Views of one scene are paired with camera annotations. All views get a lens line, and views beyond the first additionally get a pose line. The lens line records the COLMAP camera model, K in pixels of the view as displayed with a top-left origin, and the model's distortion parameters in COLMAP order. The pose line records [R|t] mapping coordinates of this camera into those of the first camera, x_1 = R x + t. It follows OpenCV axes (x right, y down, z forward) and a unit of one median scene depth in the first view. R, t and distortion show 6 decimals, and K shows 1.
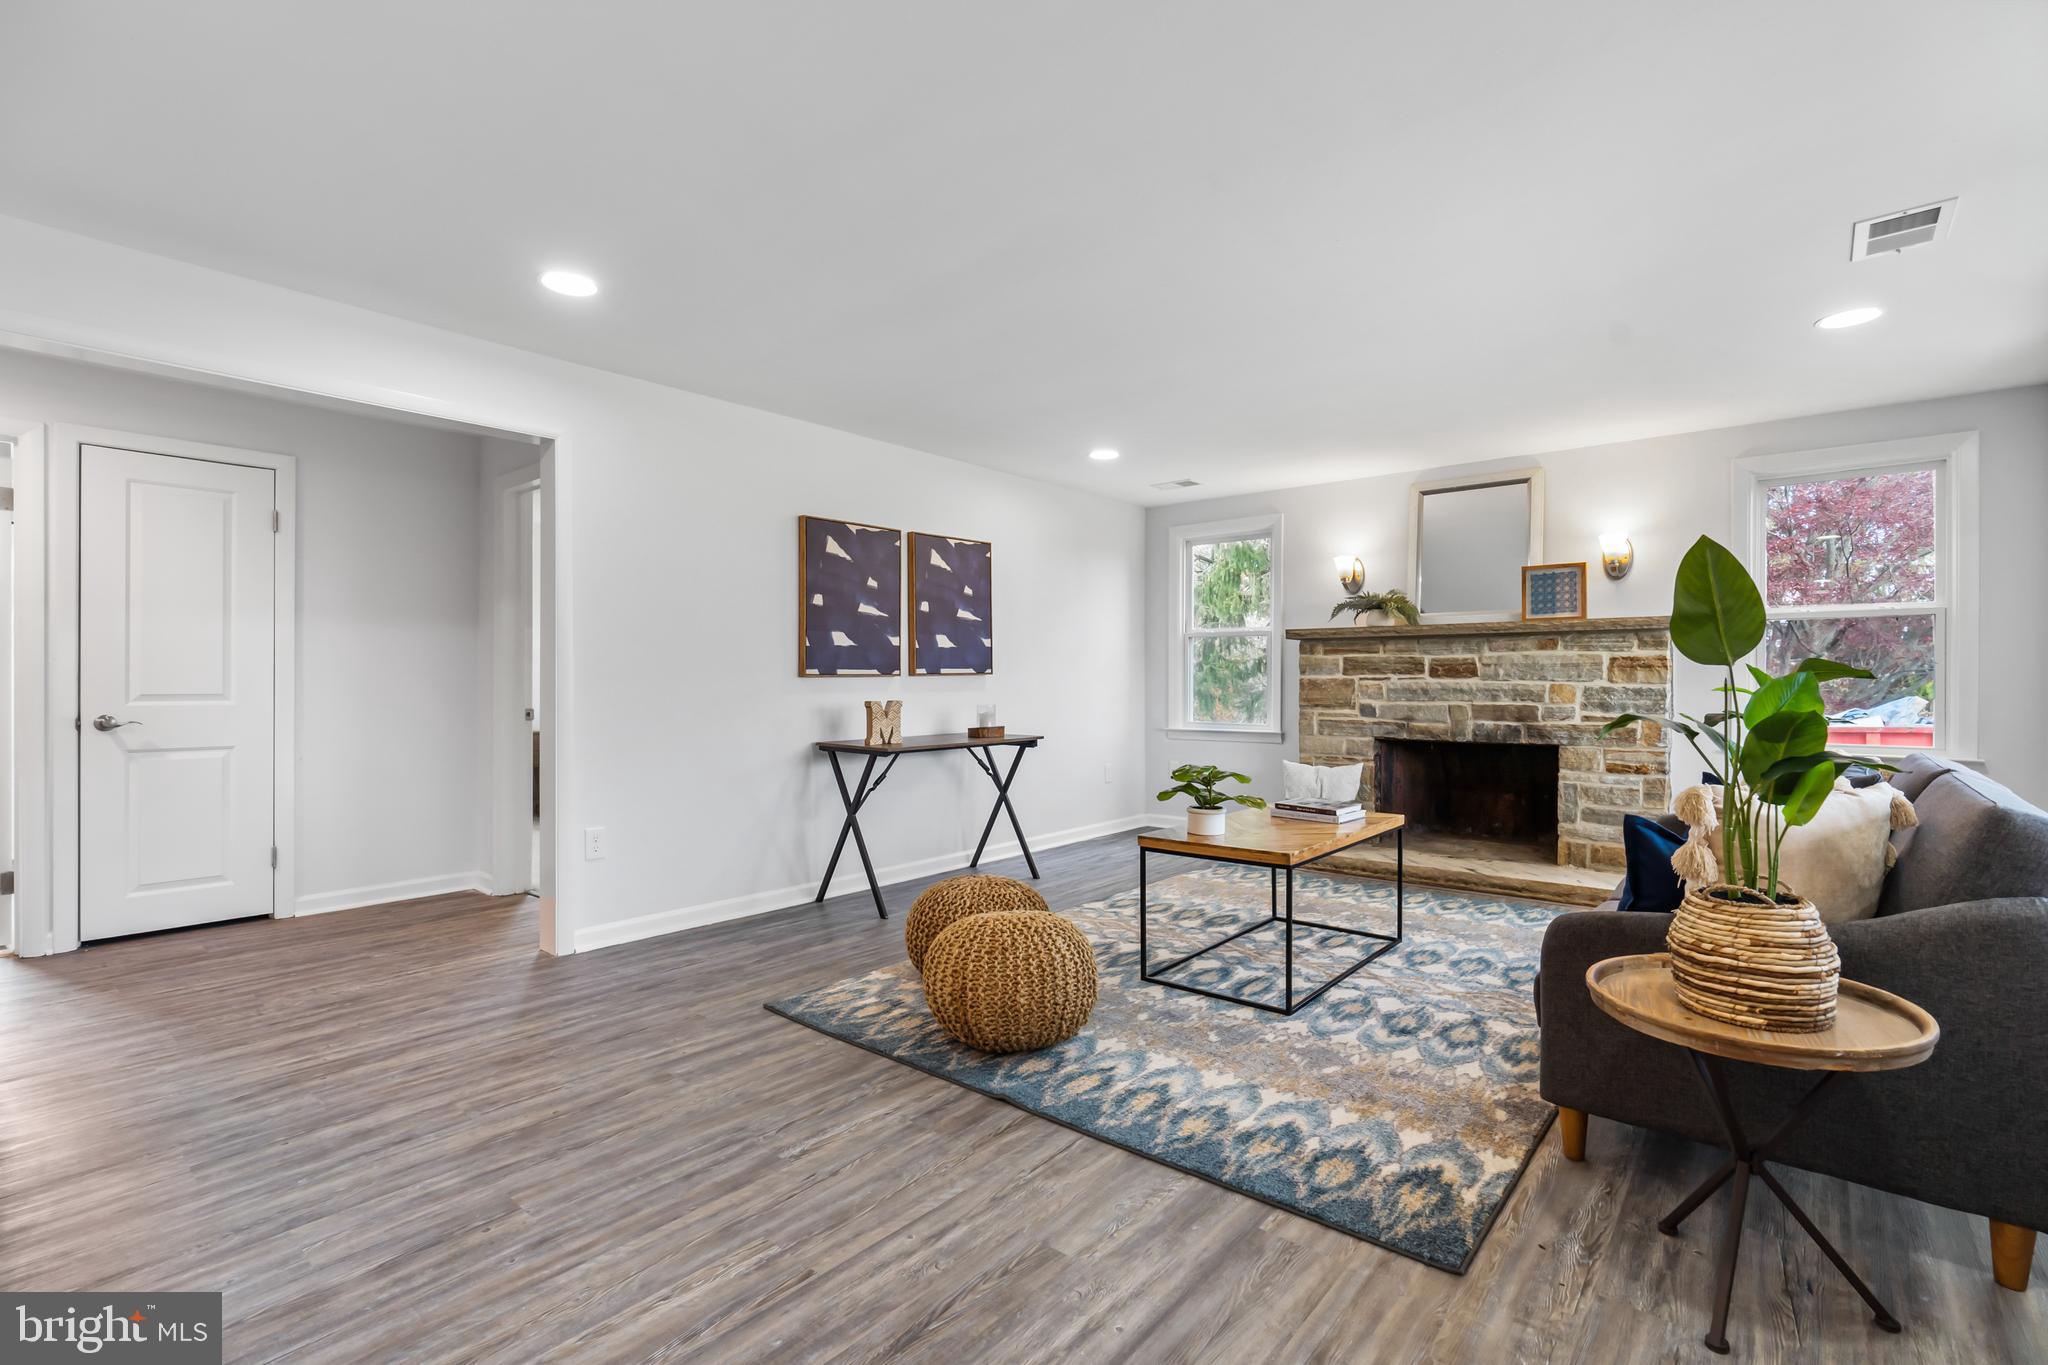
lens RADIAL K [[934.1, 0, 1023.3], [0, 934.1, 682.2], [0, 0, 1]] dist [-0.008677, 0.000817]
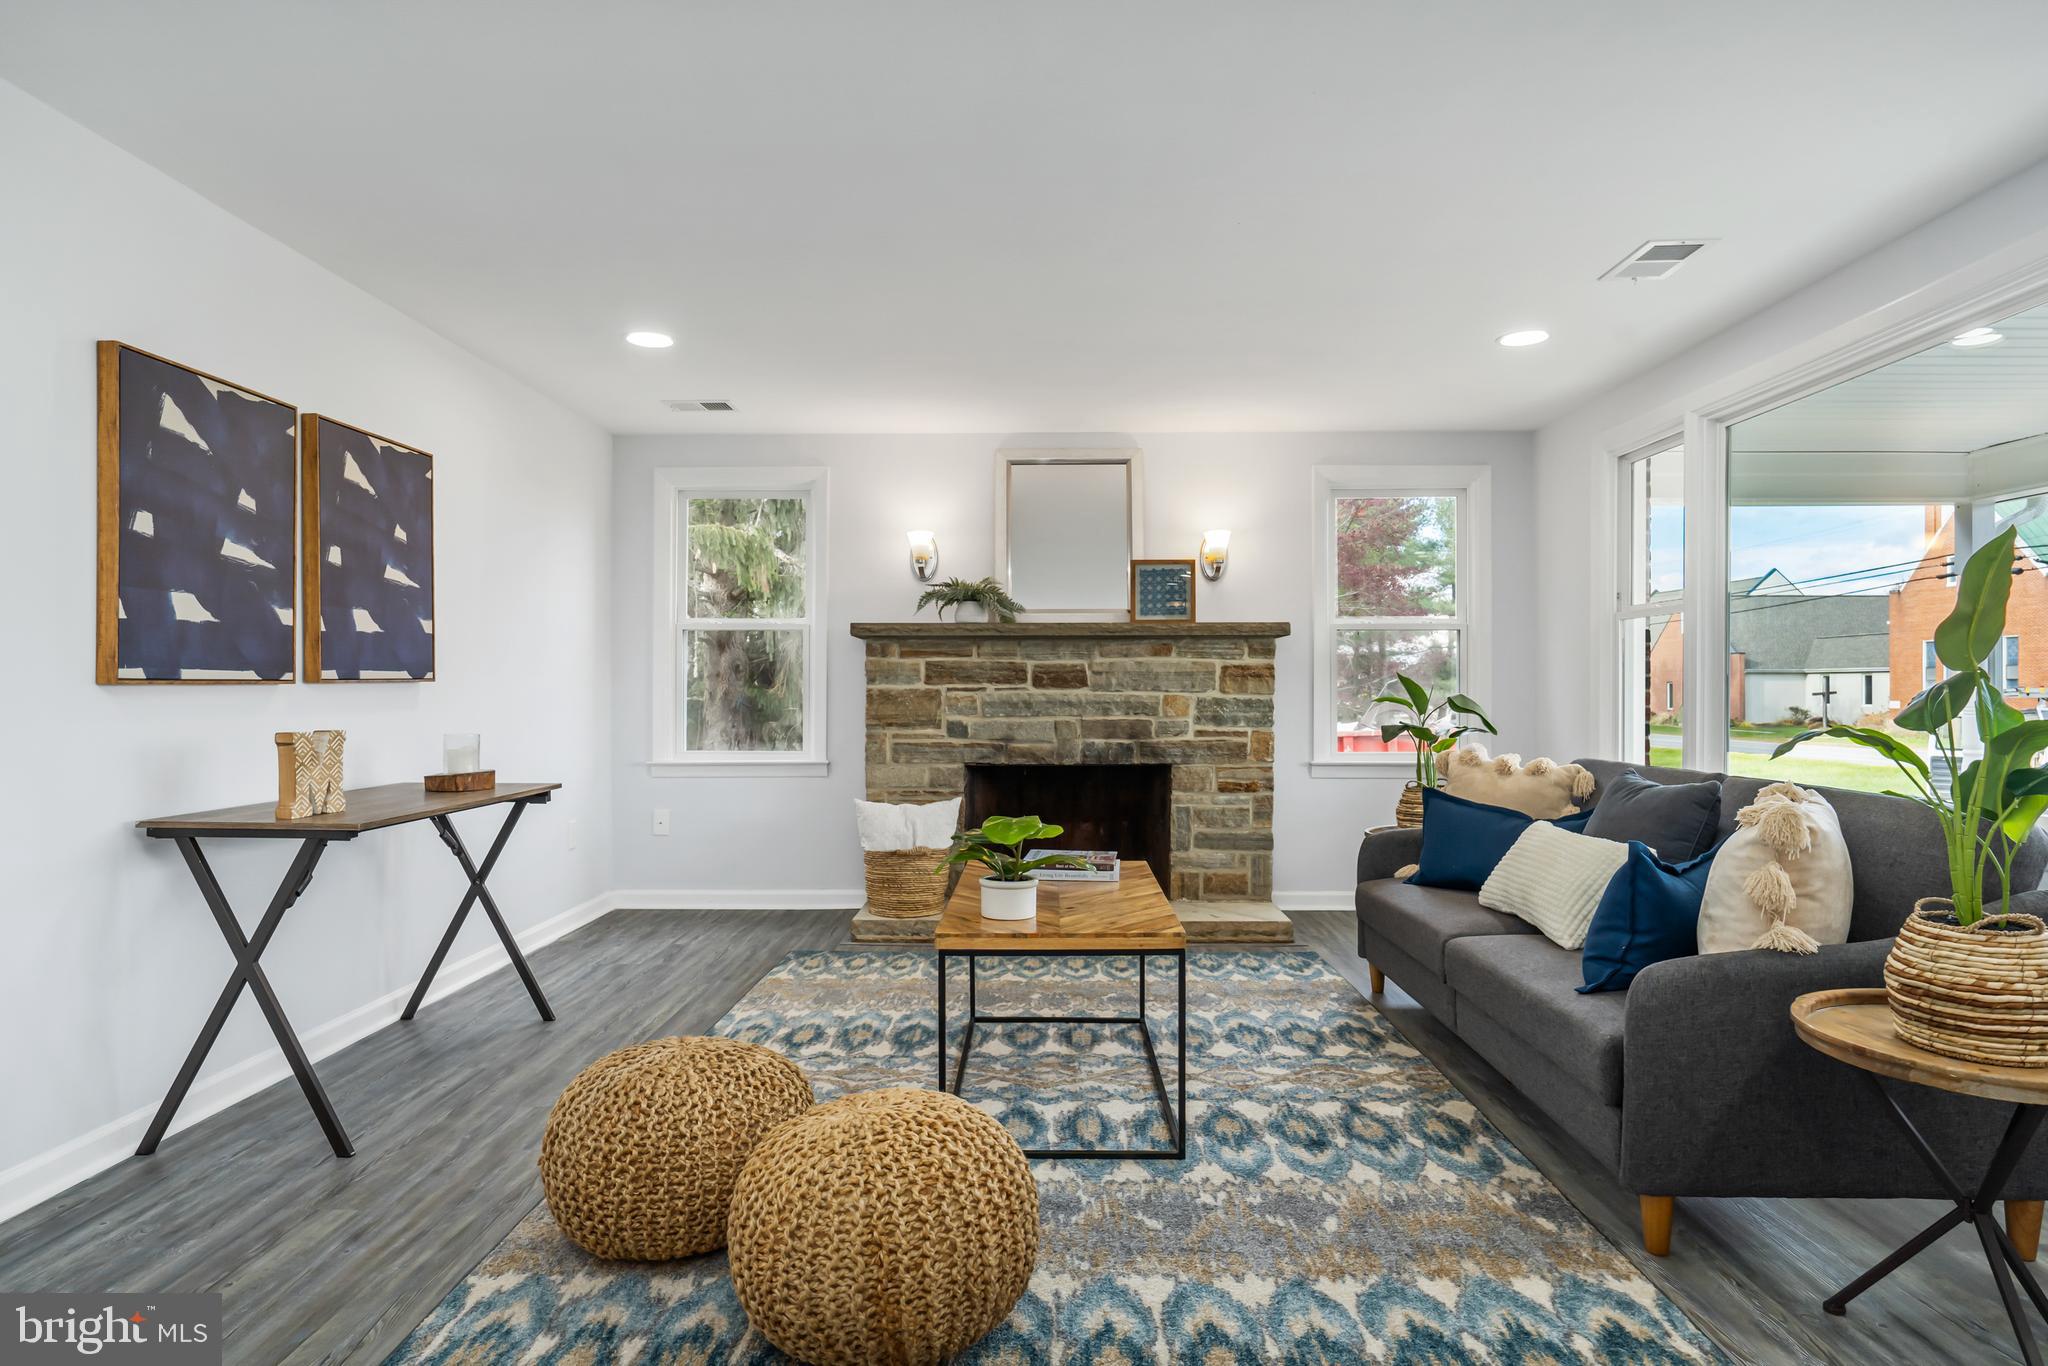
lens RADIAL K [[1151.2, 0, 1021.6], [0, 1151.2, 687.4], [0, 0, 1]] dist [-0.006862, 0.001445]
pose [[0.775447, 0.001547, 0.631411, -0.240228], [0.002501, 0.999982, -0.005521, 0.000355], [-0.631408, 0.005861, 0.775428, 0.256206]]
